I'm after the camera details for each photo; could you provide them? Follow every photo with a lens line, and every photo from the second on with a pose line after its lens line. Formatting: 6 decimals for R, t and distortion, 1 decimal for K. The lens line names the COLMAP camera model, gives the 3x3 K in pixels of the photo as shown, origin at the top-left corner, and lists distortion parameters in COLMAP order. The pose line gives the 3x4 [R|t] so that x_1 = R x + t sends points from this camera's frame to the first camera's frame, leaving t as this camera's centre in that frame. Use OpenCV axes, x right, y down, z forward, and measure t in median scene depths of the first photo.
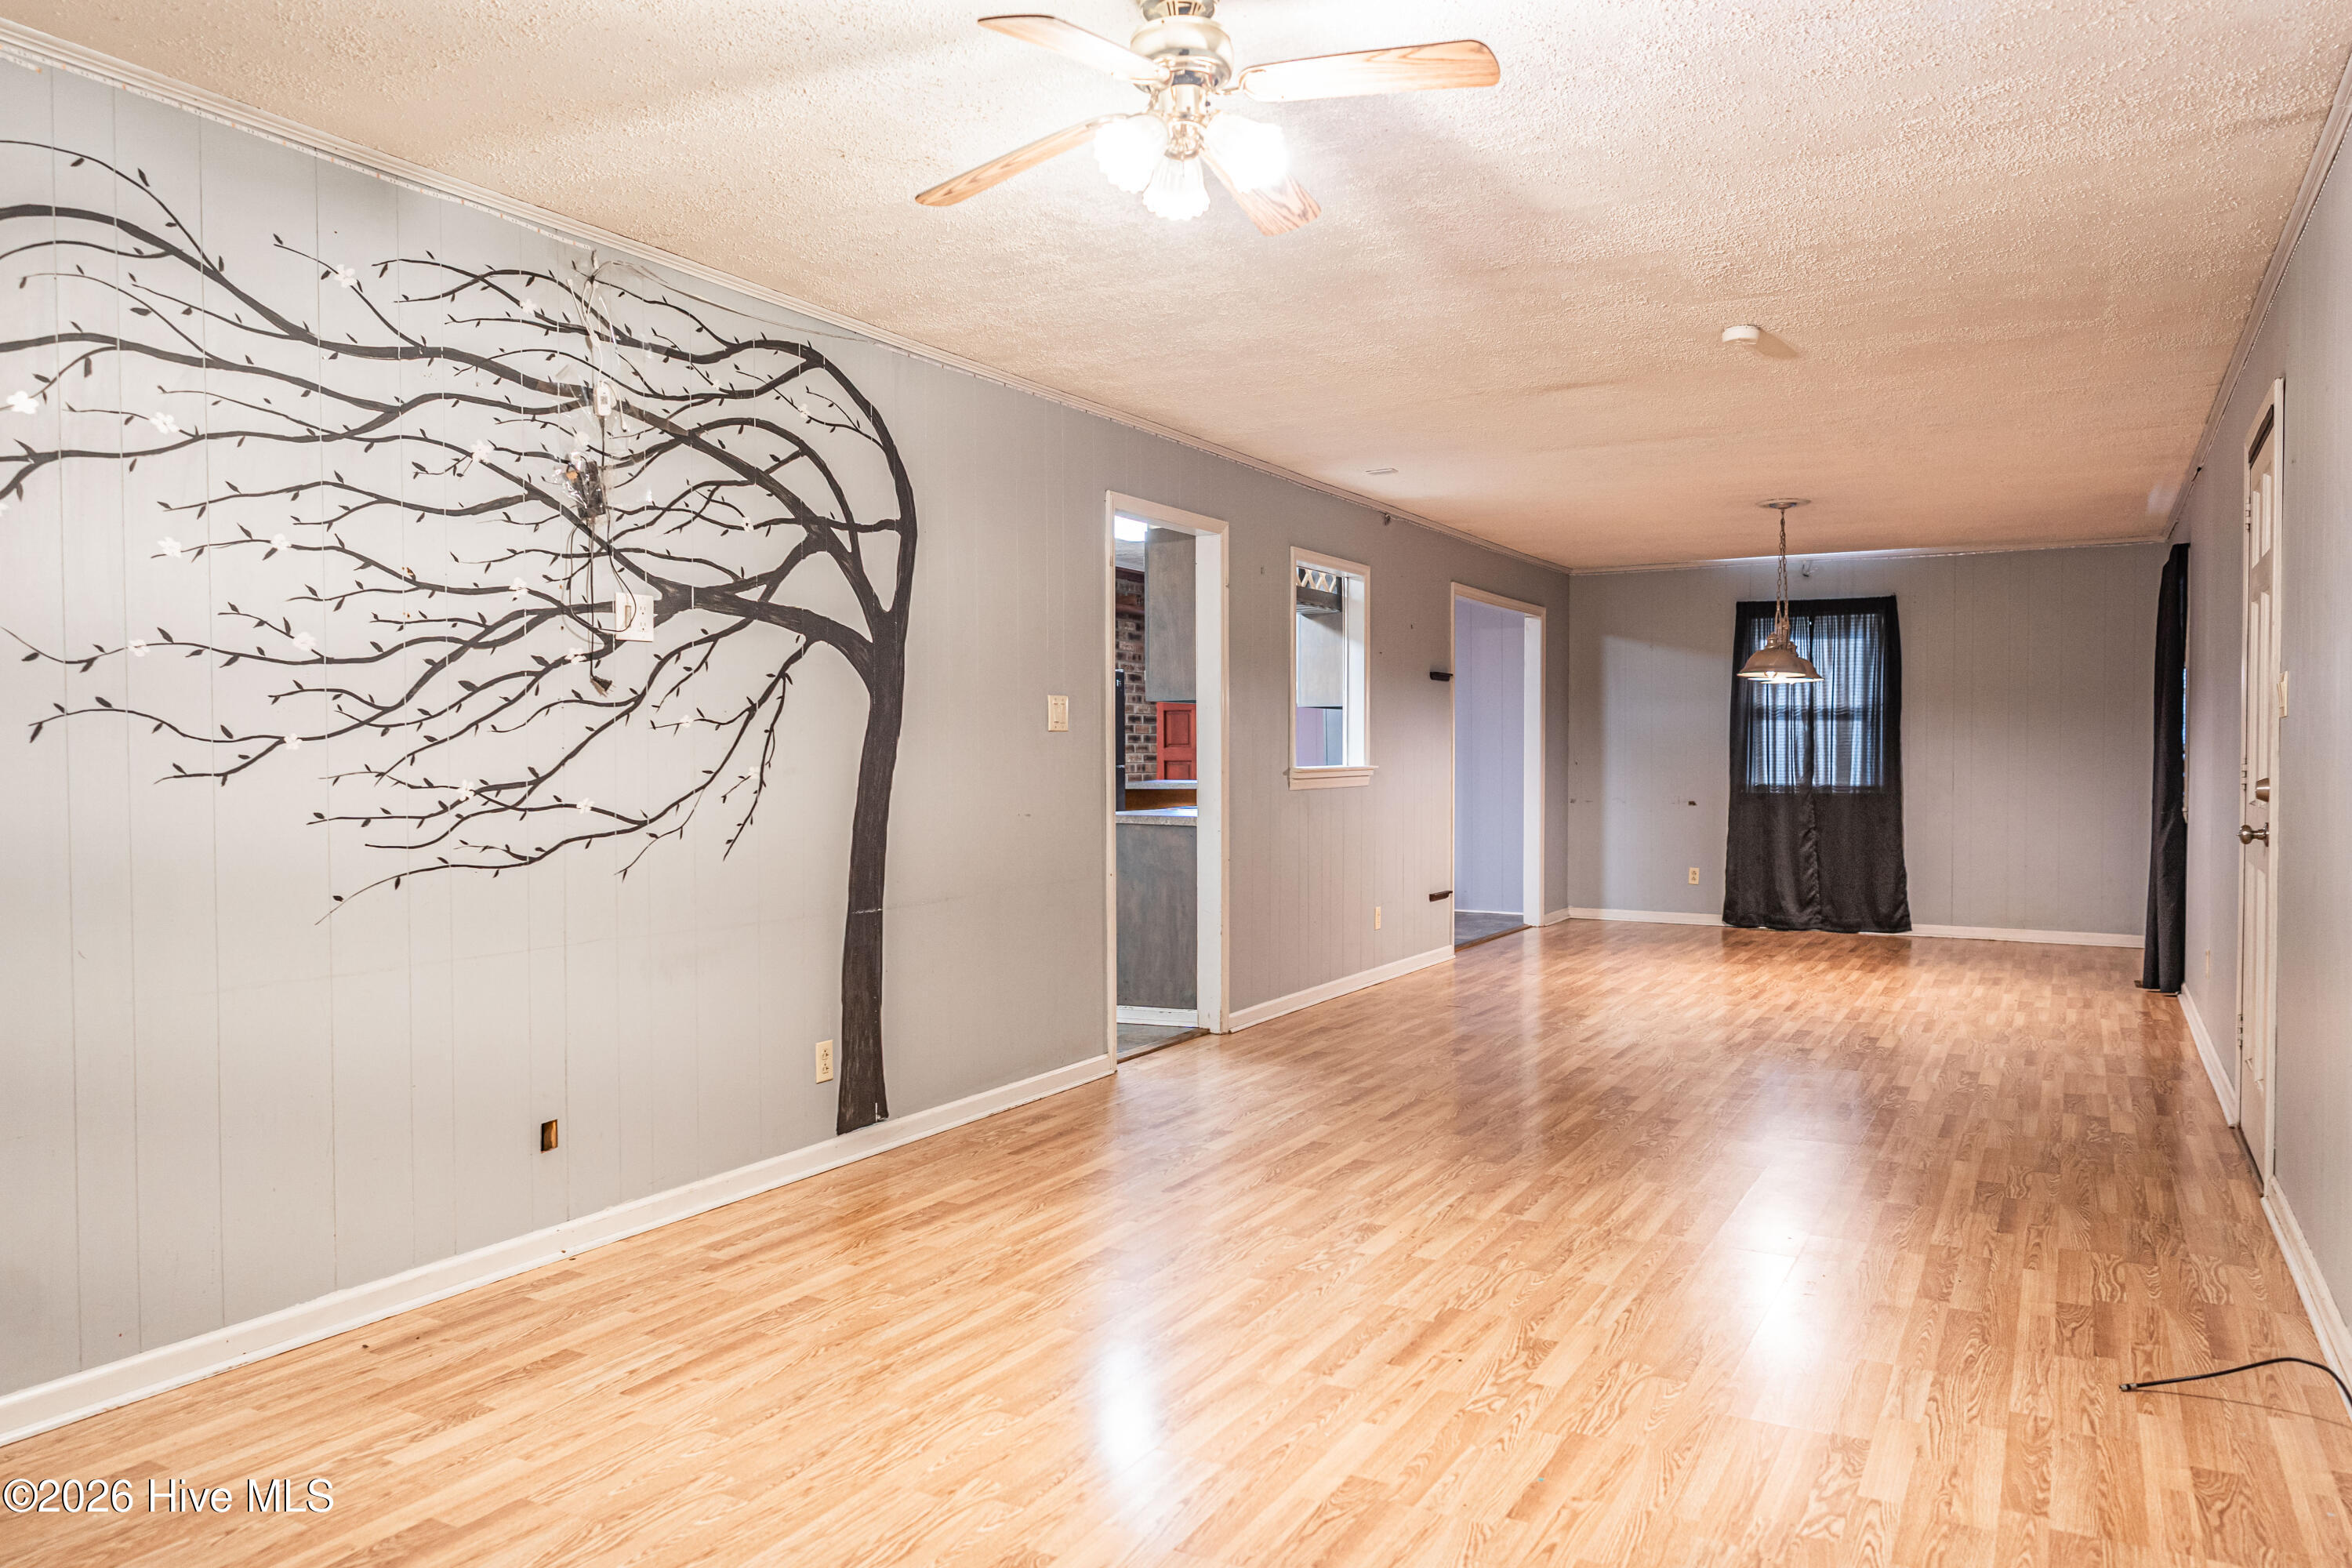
lens RADIAL K [[1557.9, 0, 1168.9], [0, 1557.9, 776.7], [0, 0, 1]] dist [0.000395, 0.003719]
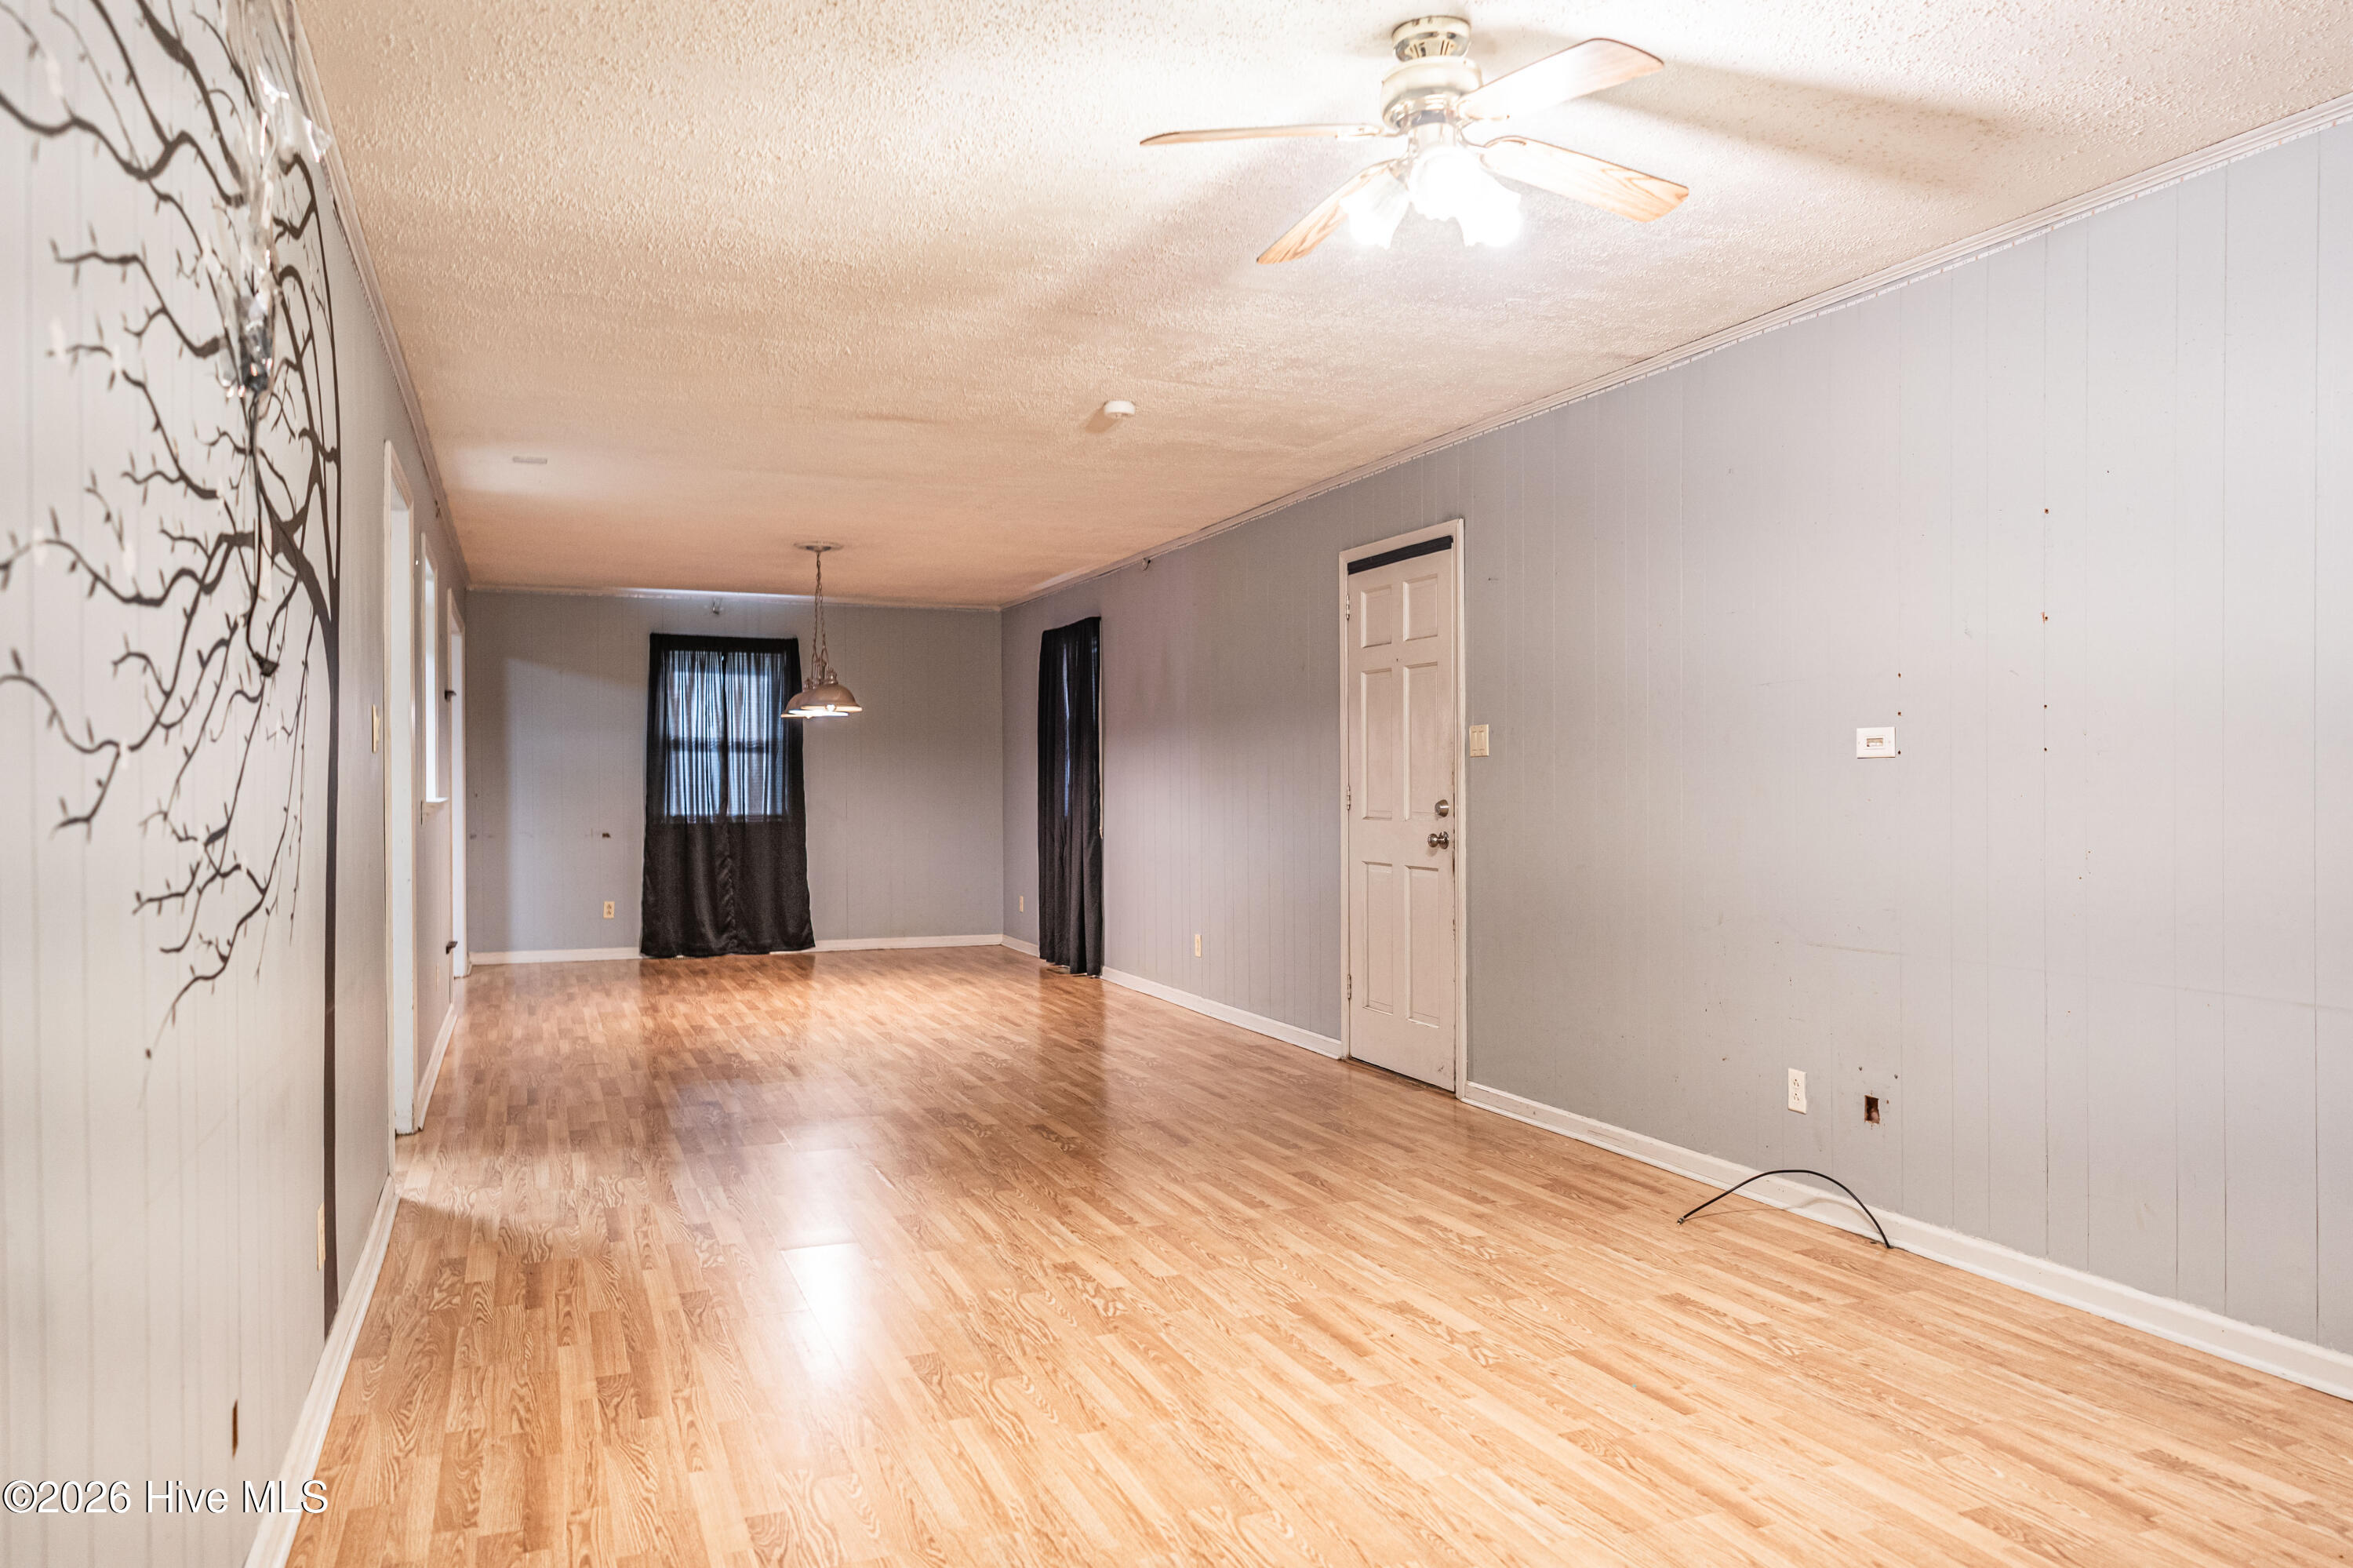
lens RADIAL K [[1558.6, 0, 1169.4], [0, 1558.6, 776.6], [0, 0, 1]] dist [0.000395, 0.003719]
pose [[0.635530, 0.003733, 0.772067, -0.577826], [0.012394, 0.999810, -0.015037, -0.001747], [-0.771977, 0.019125, 0.635363, 0.320311]]
